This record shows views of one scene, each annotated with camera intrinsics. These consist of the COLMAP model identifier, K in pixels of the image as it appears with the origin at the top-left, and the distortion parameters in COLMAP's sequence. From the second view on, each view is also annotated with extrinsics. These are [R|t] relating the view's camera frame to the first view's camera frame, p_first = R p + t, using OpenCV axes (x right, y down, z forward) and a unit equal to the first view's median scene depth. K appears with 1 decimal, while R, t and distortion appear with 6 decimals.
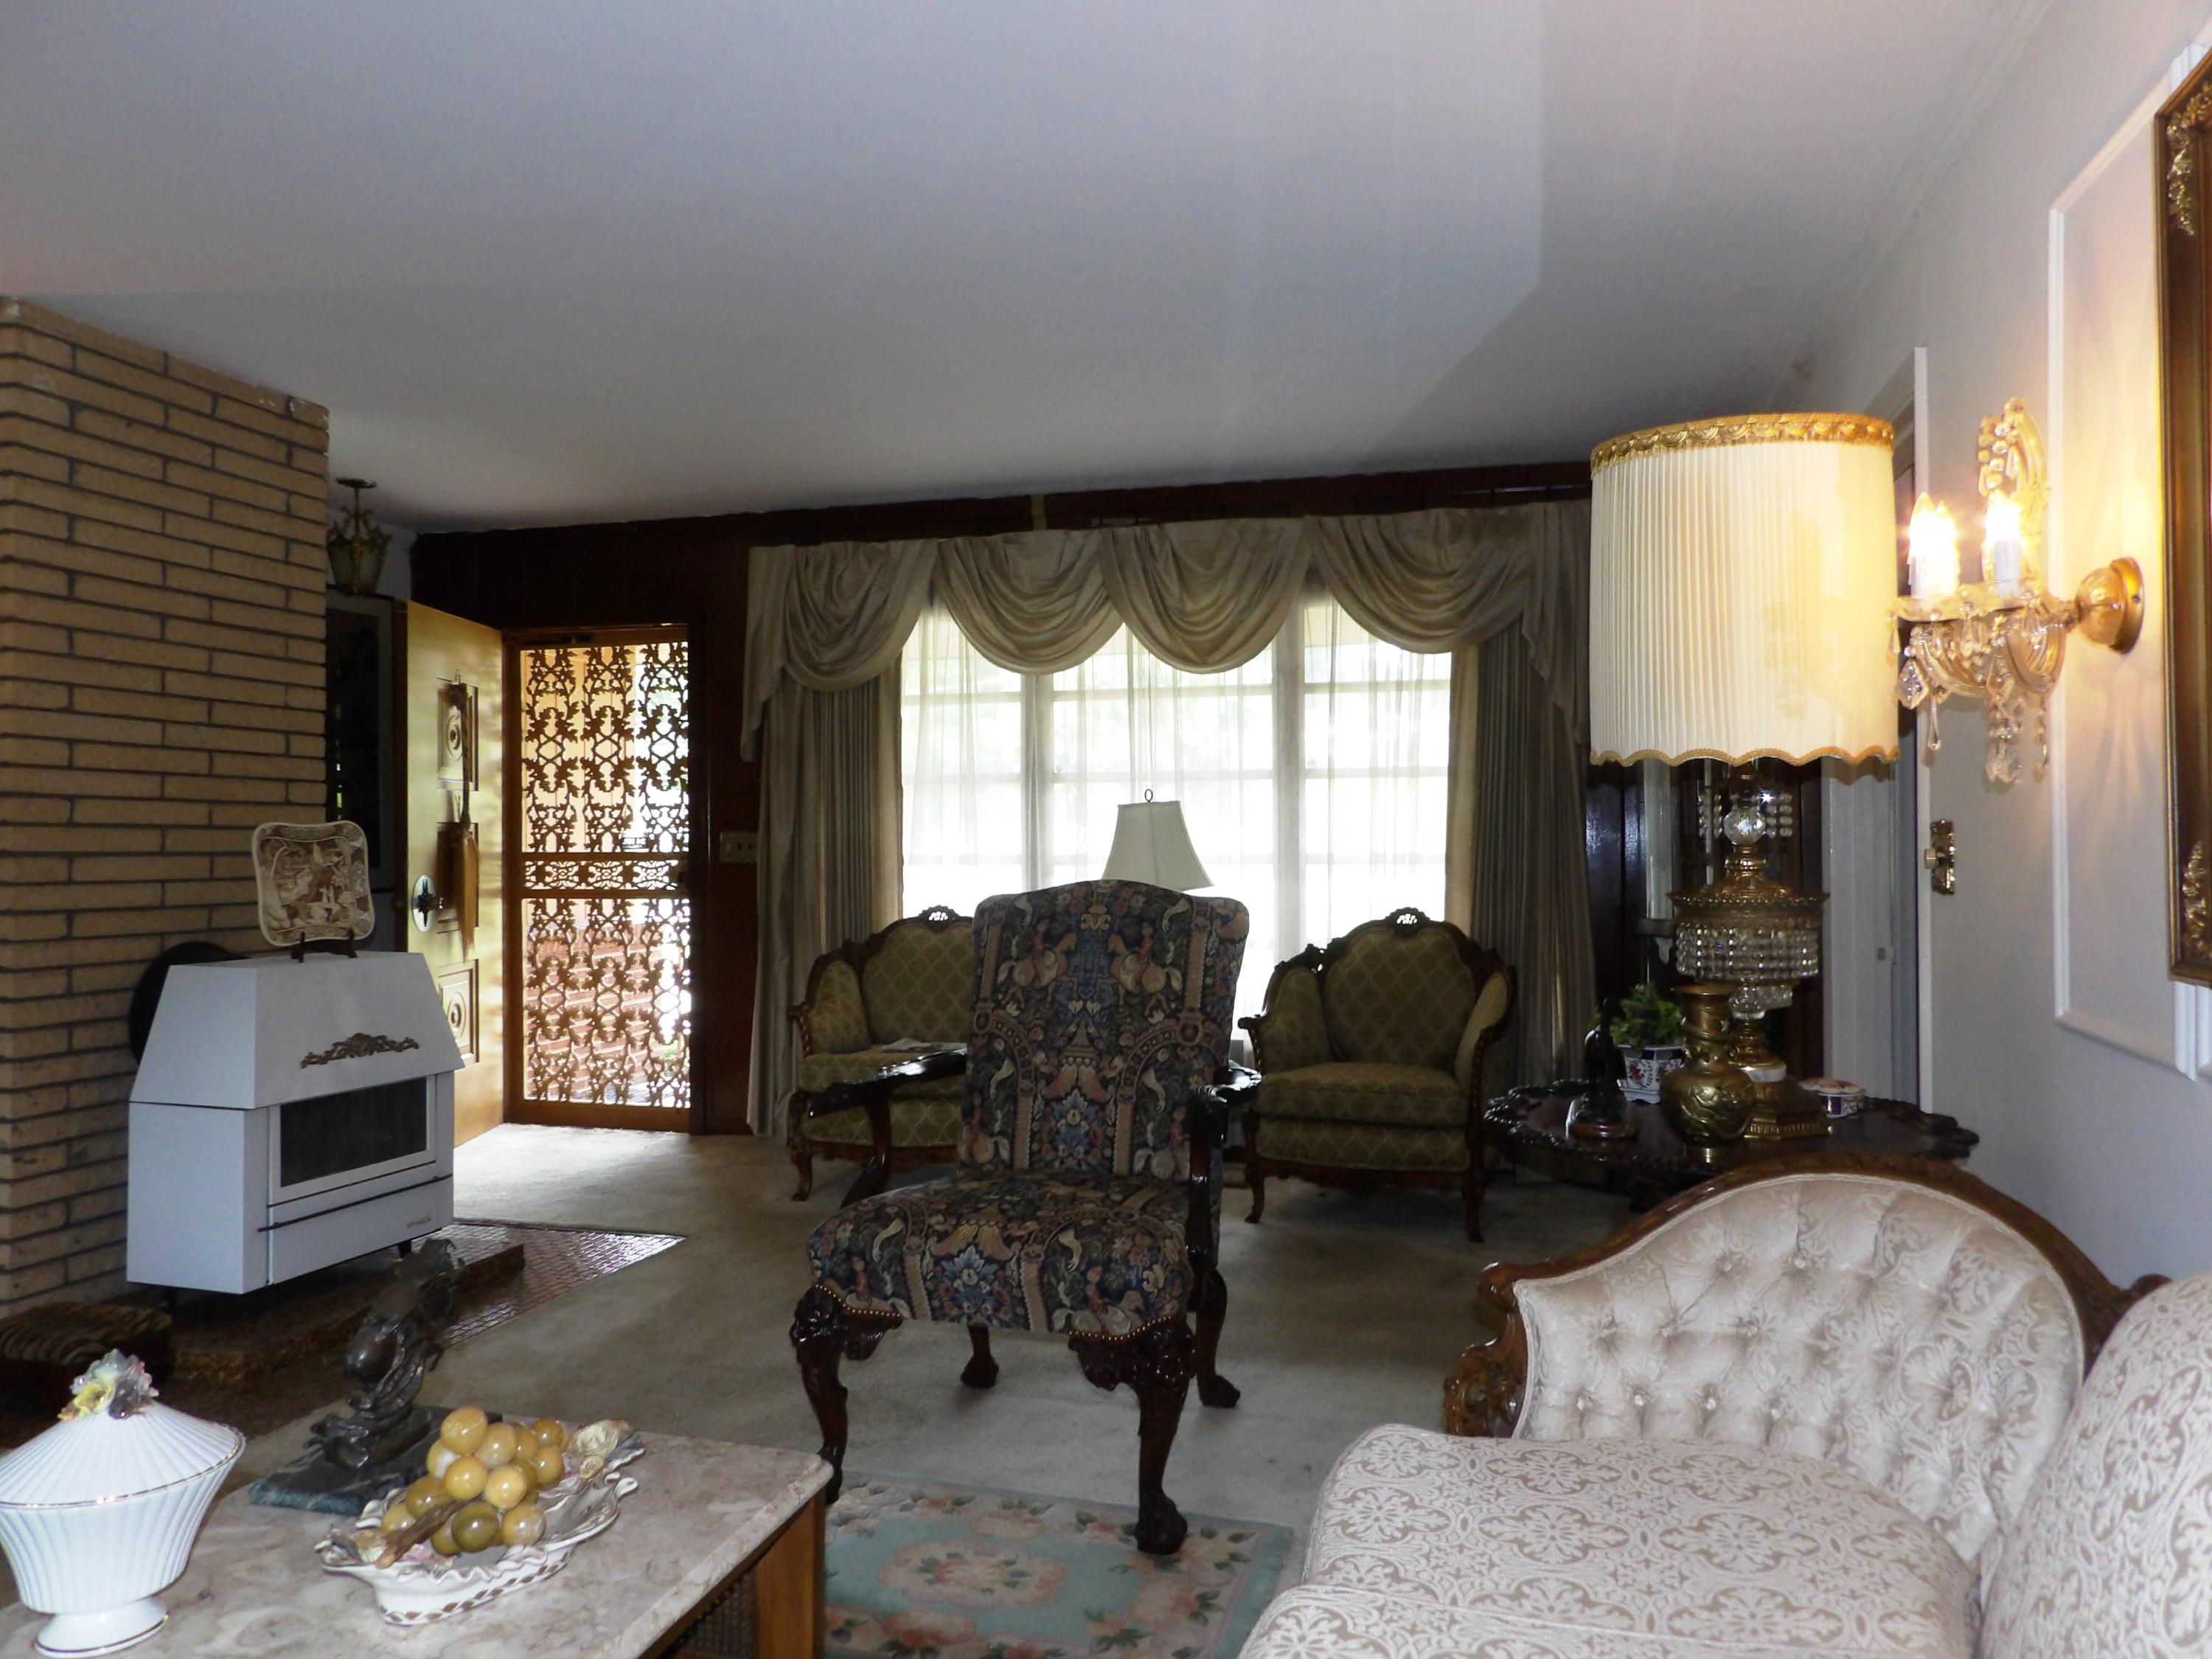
lens RADIAL K [[1584.7, 0, 1097.8], [0, 1584.7, 825.4], [0, 0, 1]] dist [-0.050858, 0.077307]
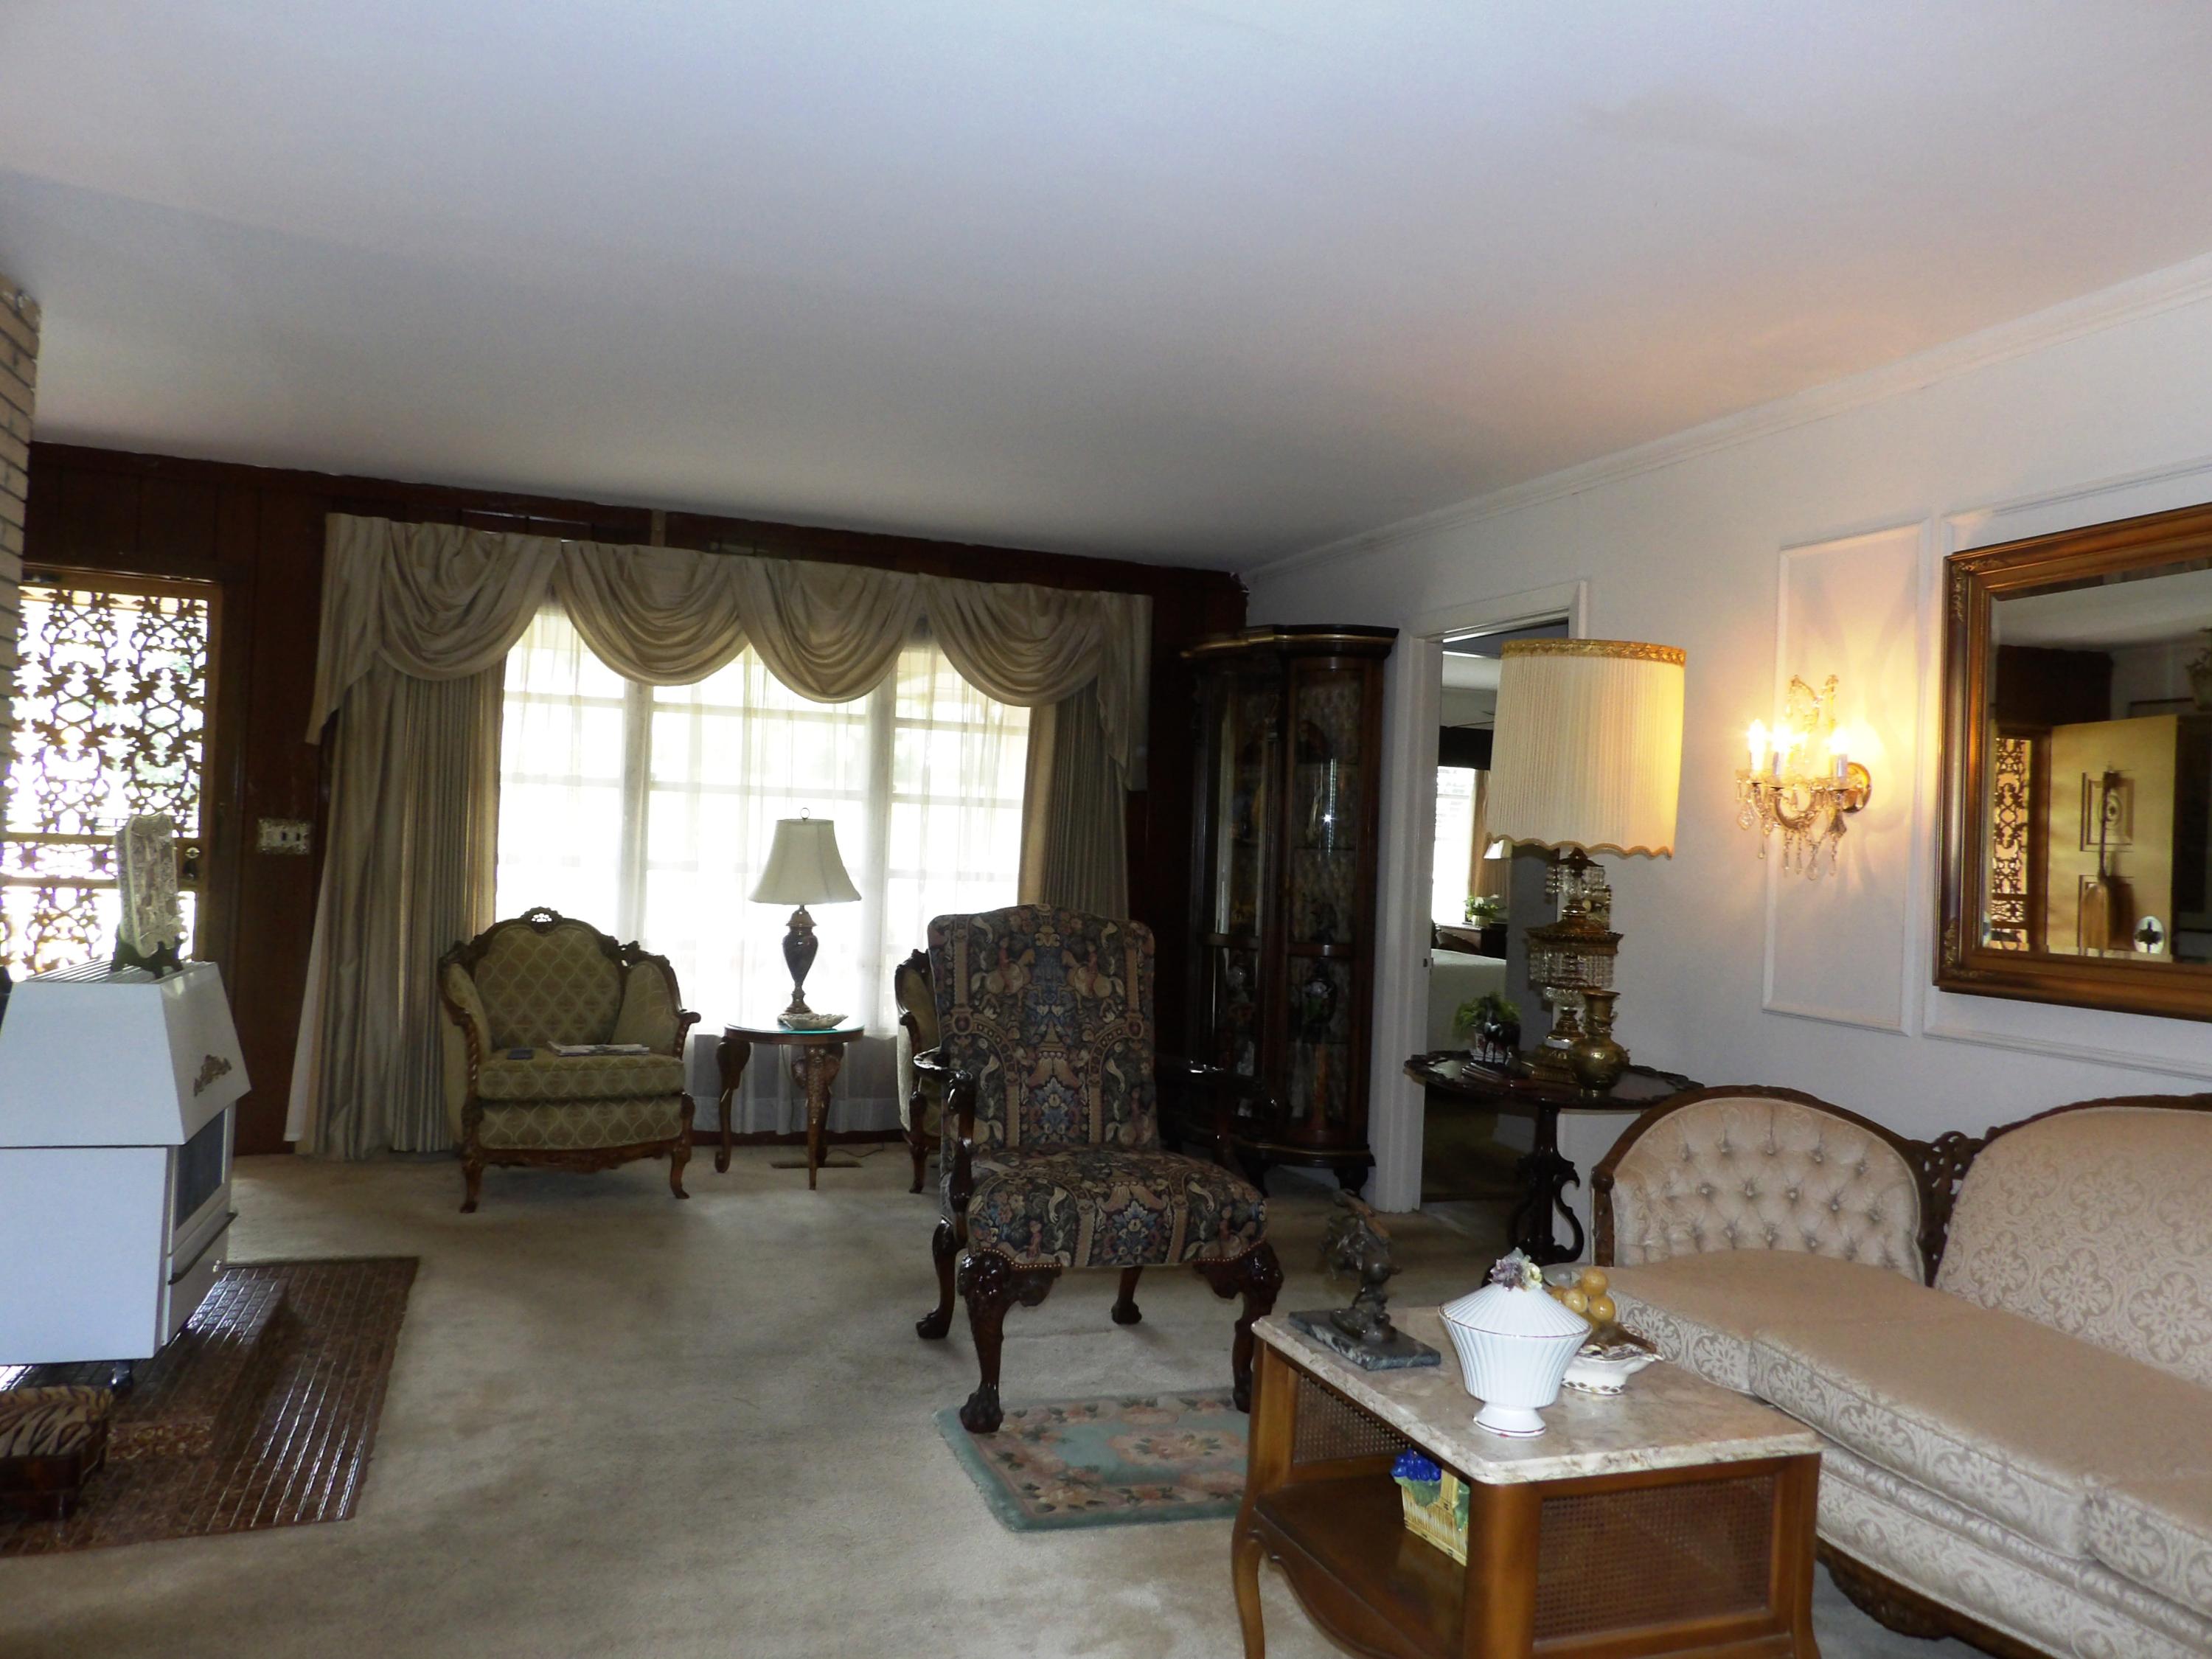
lens RADIAL K [[1584.7, 0, 1097.8], [0, 1584.7, 825.4], [0, 0, 1]] dist [-0.050858, 0.077307]
pose [[0.813302, 0.048051, 0.579854, -0.666348], [-0.052922, 0.998562, -0.008519, -0.018124], [-0.579430, -0.023759, 0.814676, -0.009238]]
